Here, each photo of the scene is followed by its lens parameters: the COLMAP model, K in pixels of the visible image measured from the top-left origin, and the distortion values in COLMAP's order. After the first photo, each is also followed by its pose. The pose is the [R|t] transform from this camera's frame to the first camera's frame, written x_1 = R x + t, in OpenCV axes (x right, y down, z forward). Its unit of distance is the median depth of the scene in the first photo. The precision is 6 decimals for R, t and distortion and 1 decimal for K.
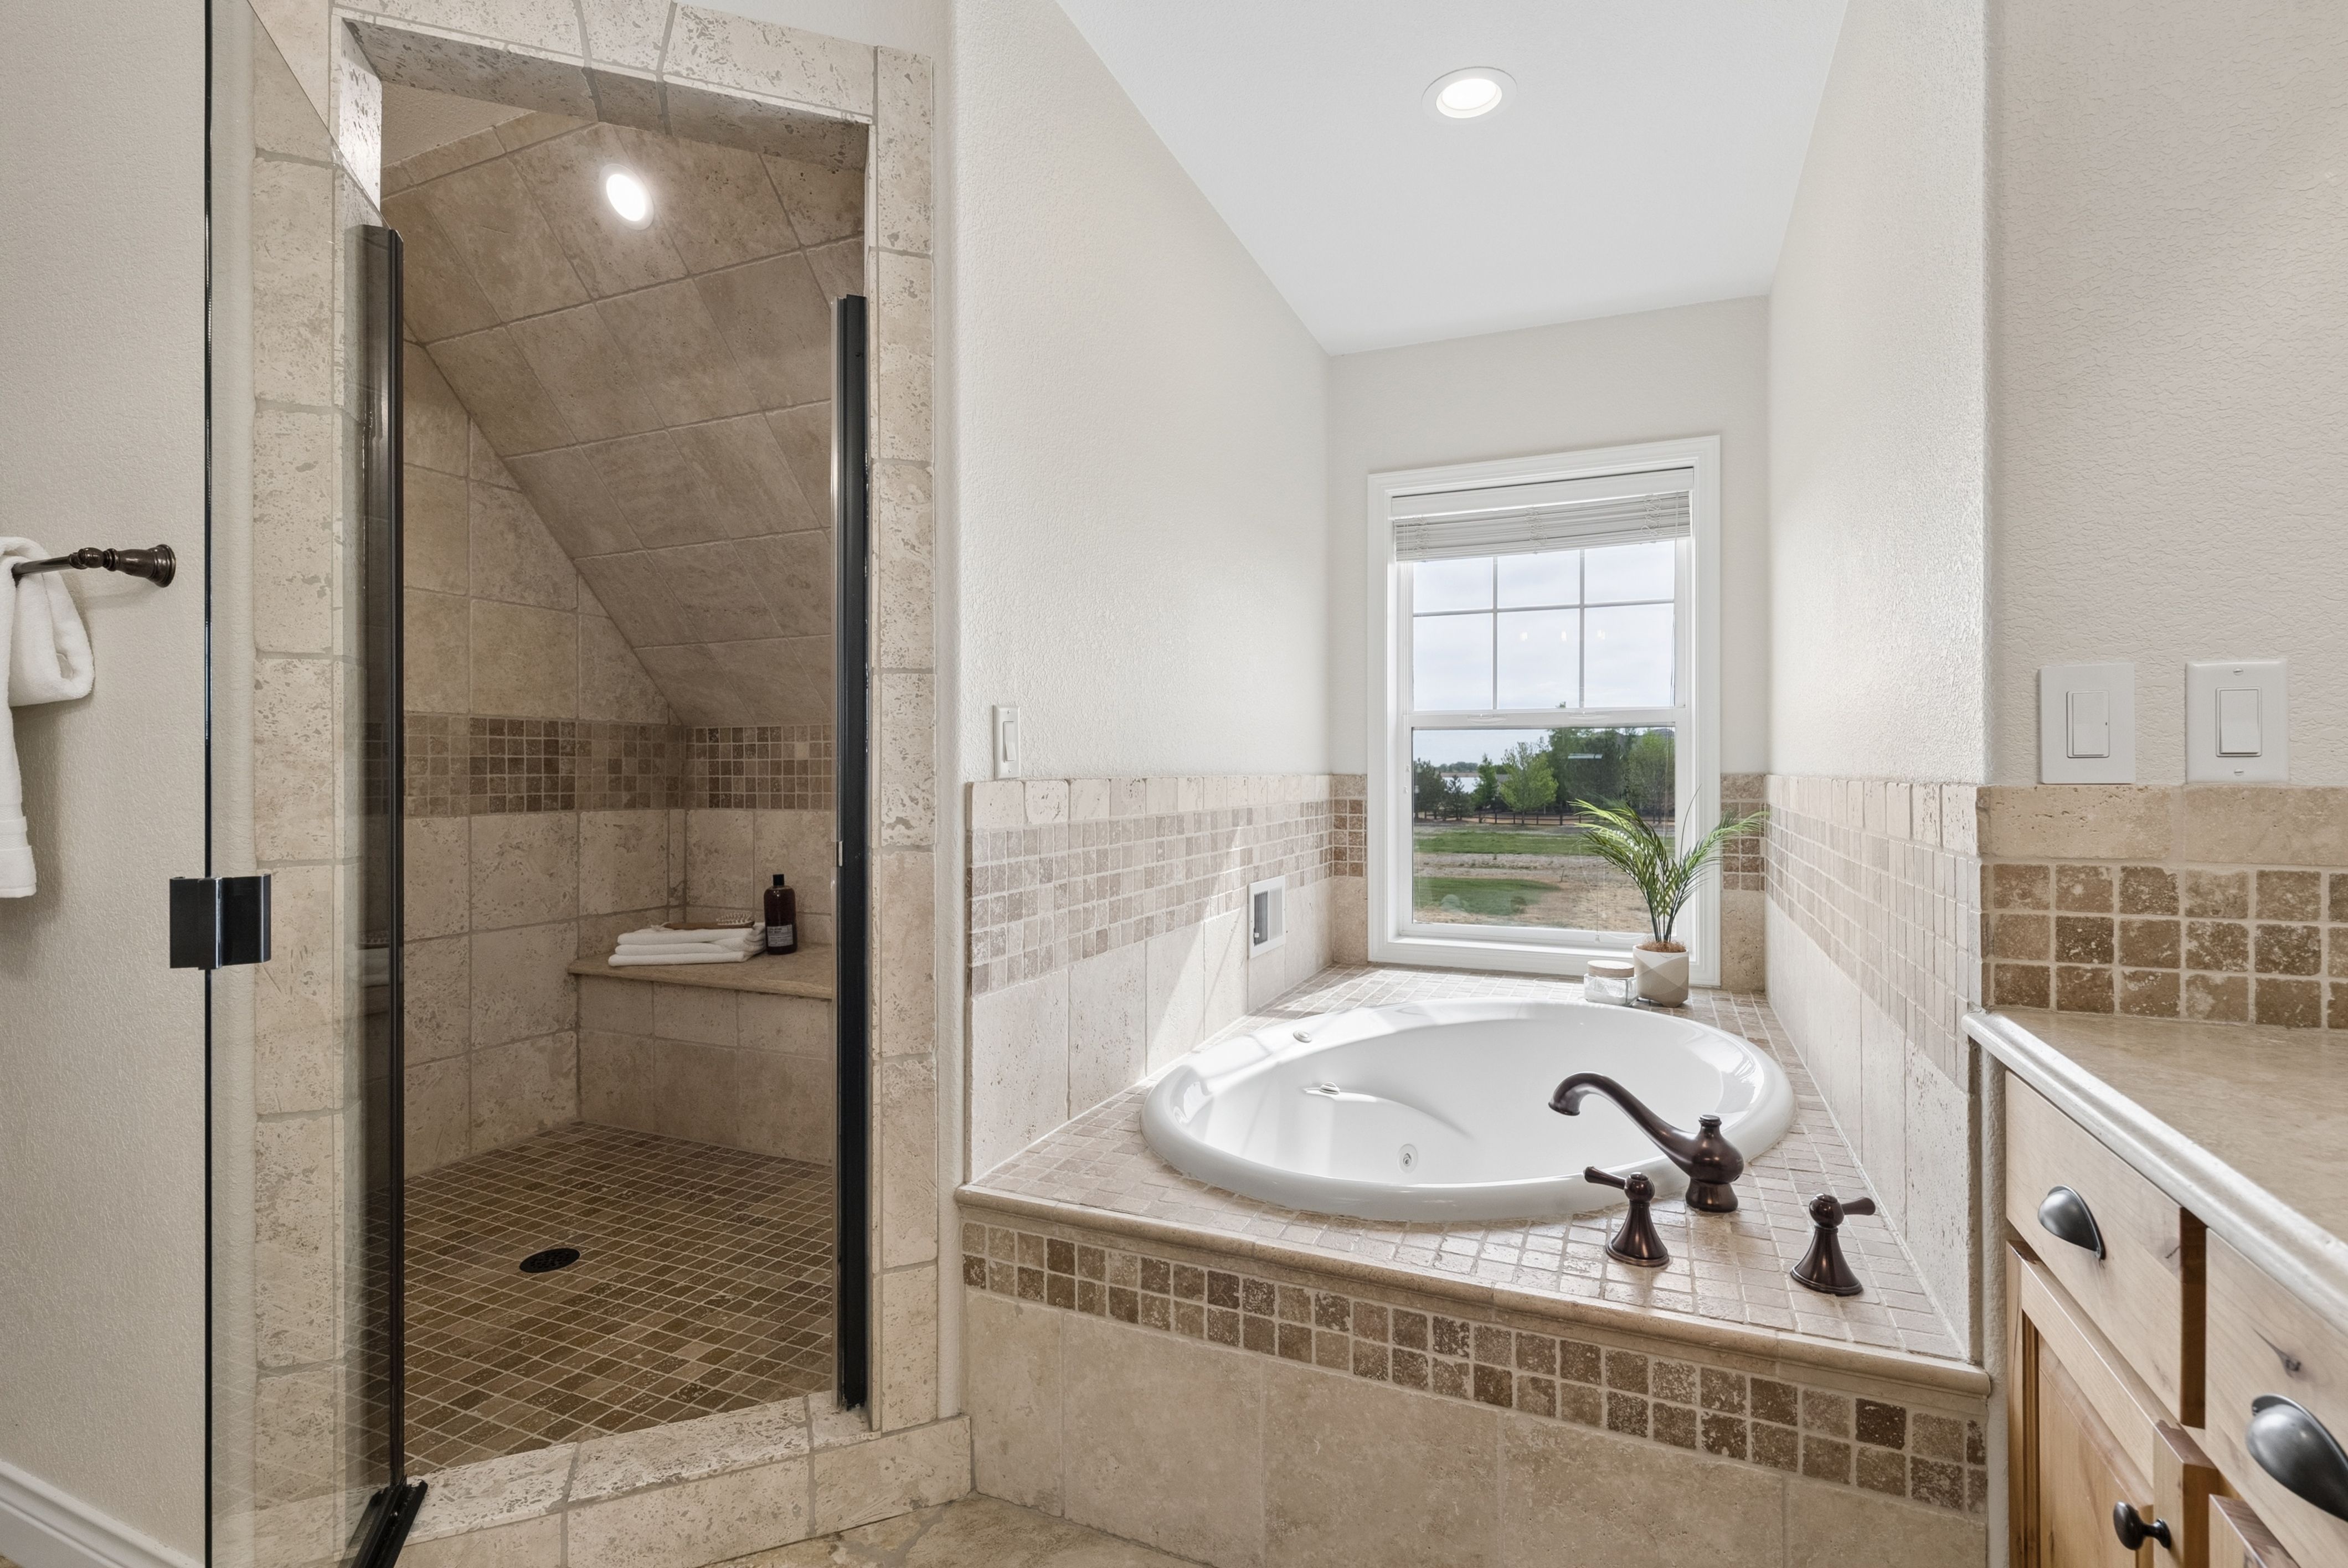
lens RADIAL K [[1076.0, 0, 1181.4], [0, 1076.0, 781.7], [0, 0, 1]] dist [-0.003445, -0.000817]
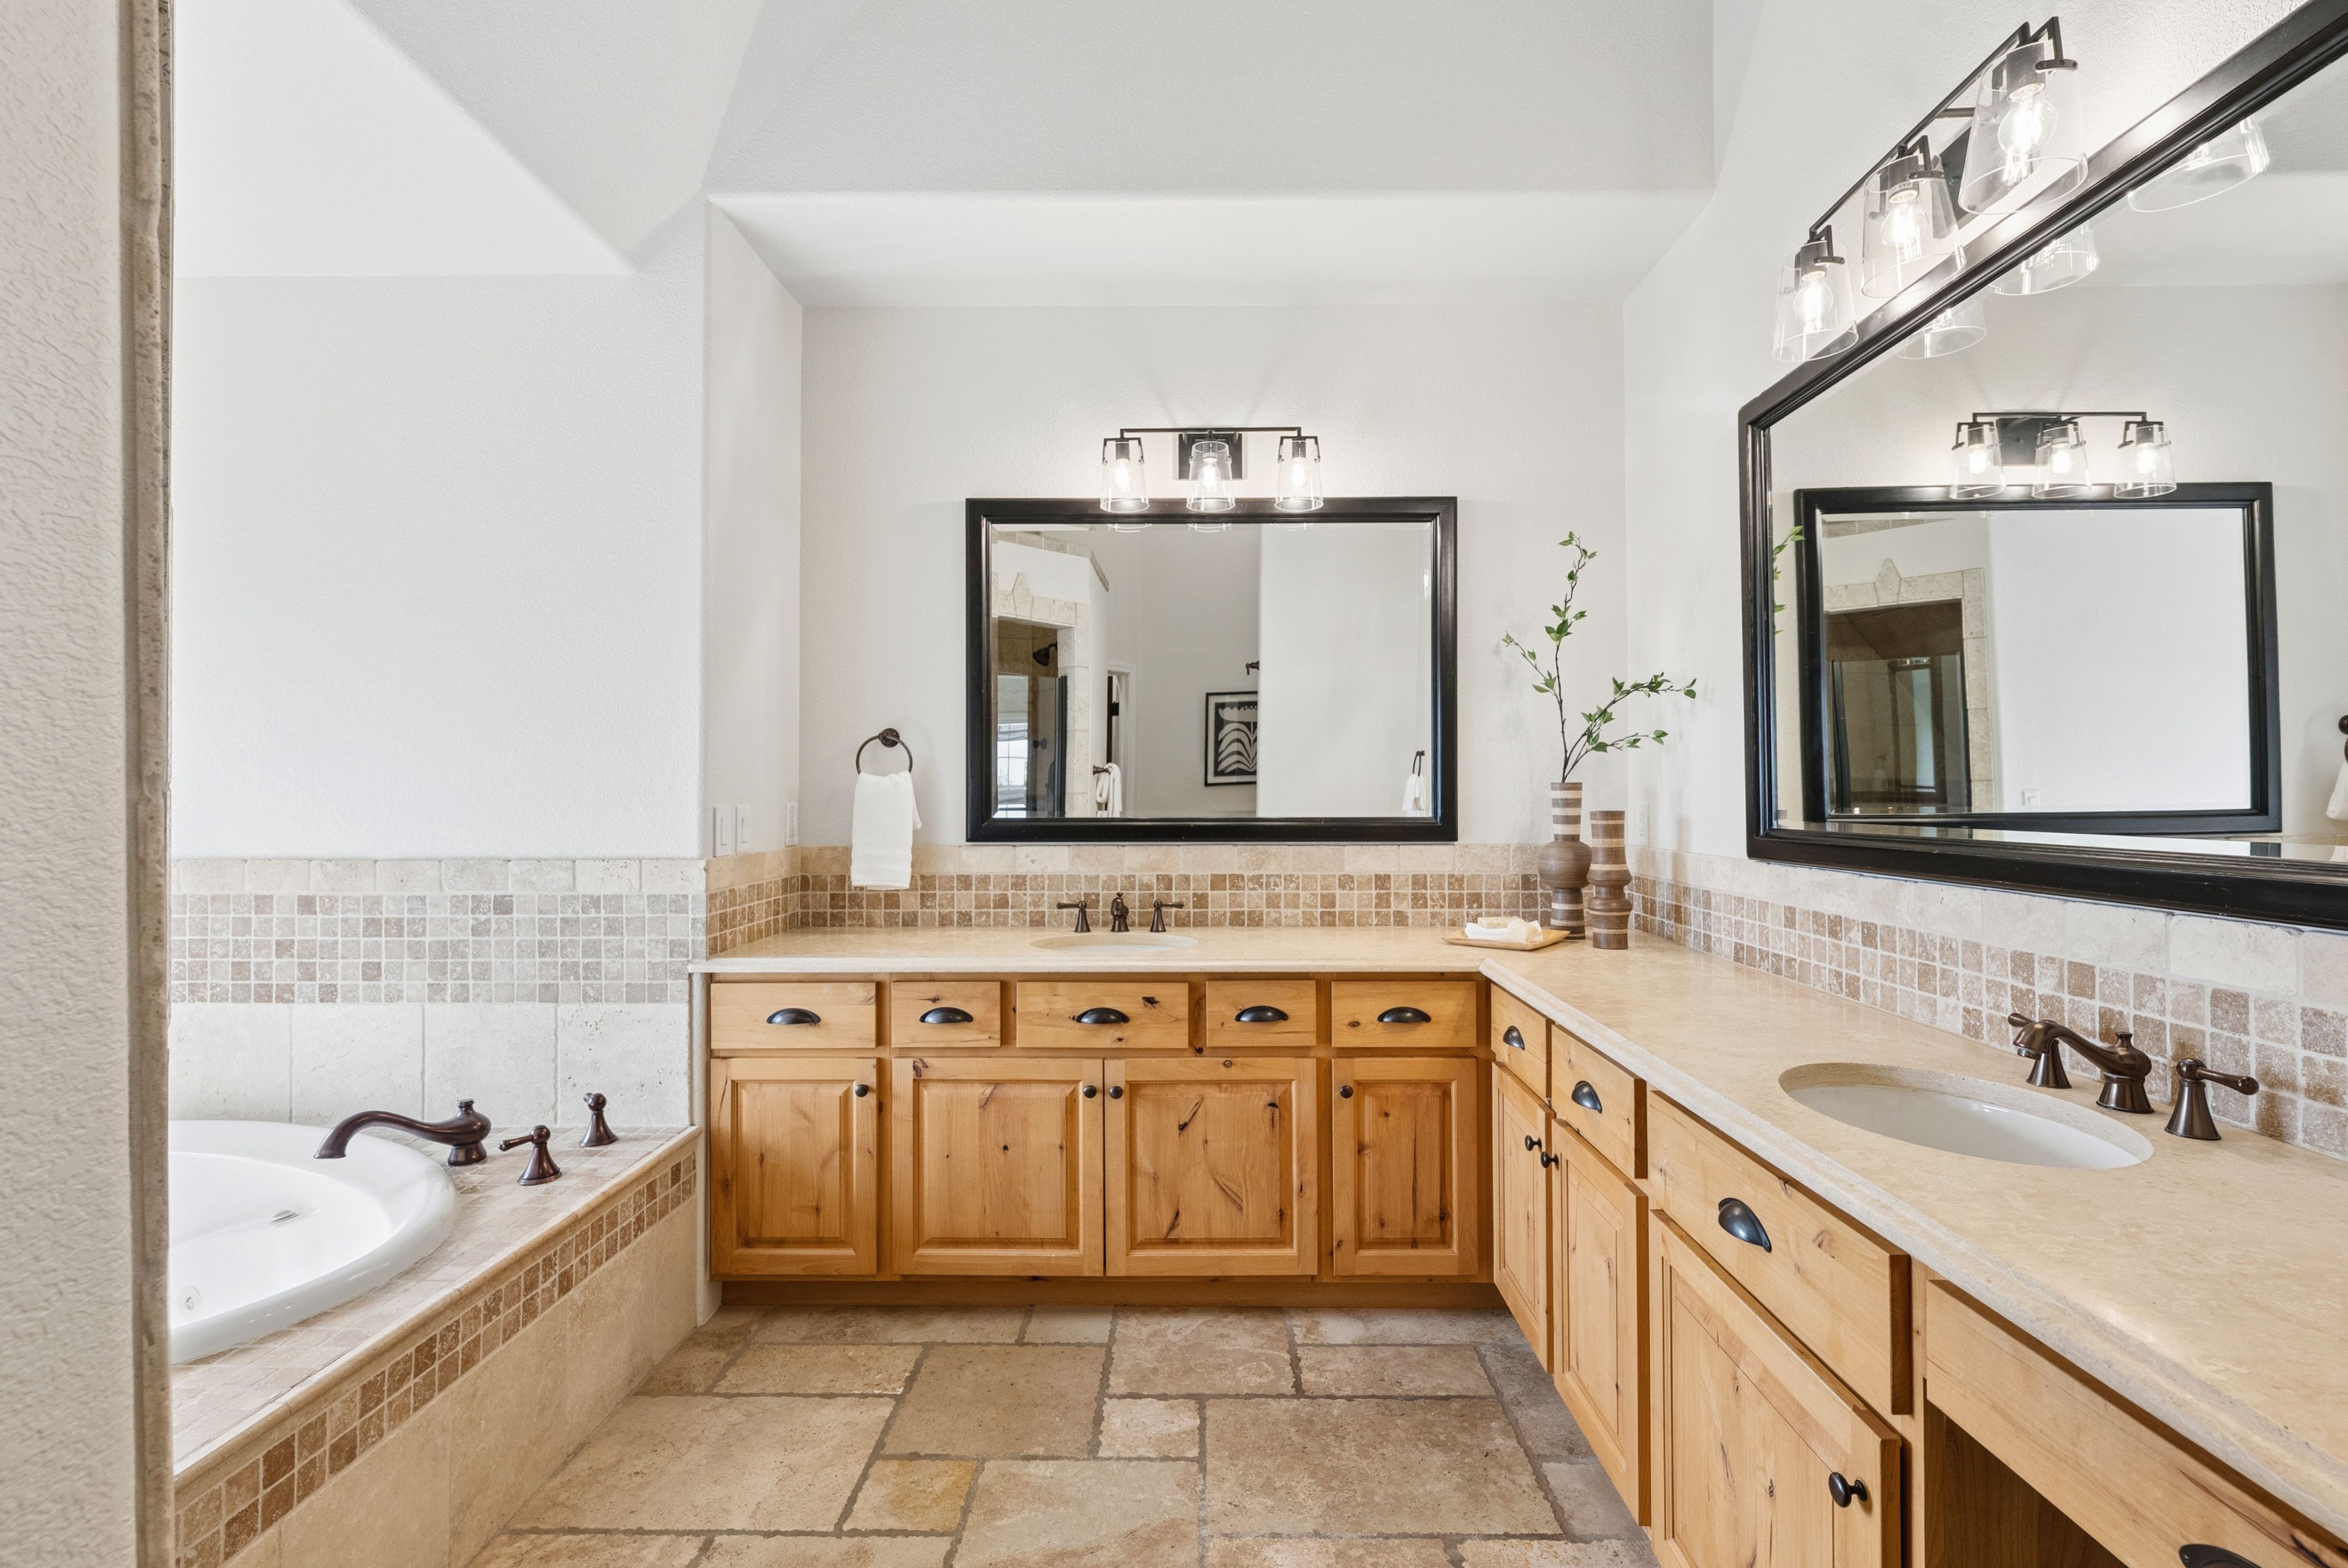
lens RADIAL K [[1076.0, 0, 1181.4], [0, 1076.0, 781.7], [0, 0, 1]] dist [-0.003445, -0.000817]
pose [[-0.382601, 0.007967, 0.923879, -1.322514], [0.007116, 0.999959, -0.005676, -0.113899], [-0.923886, 0.004402, -0.382642, 0.712786]]
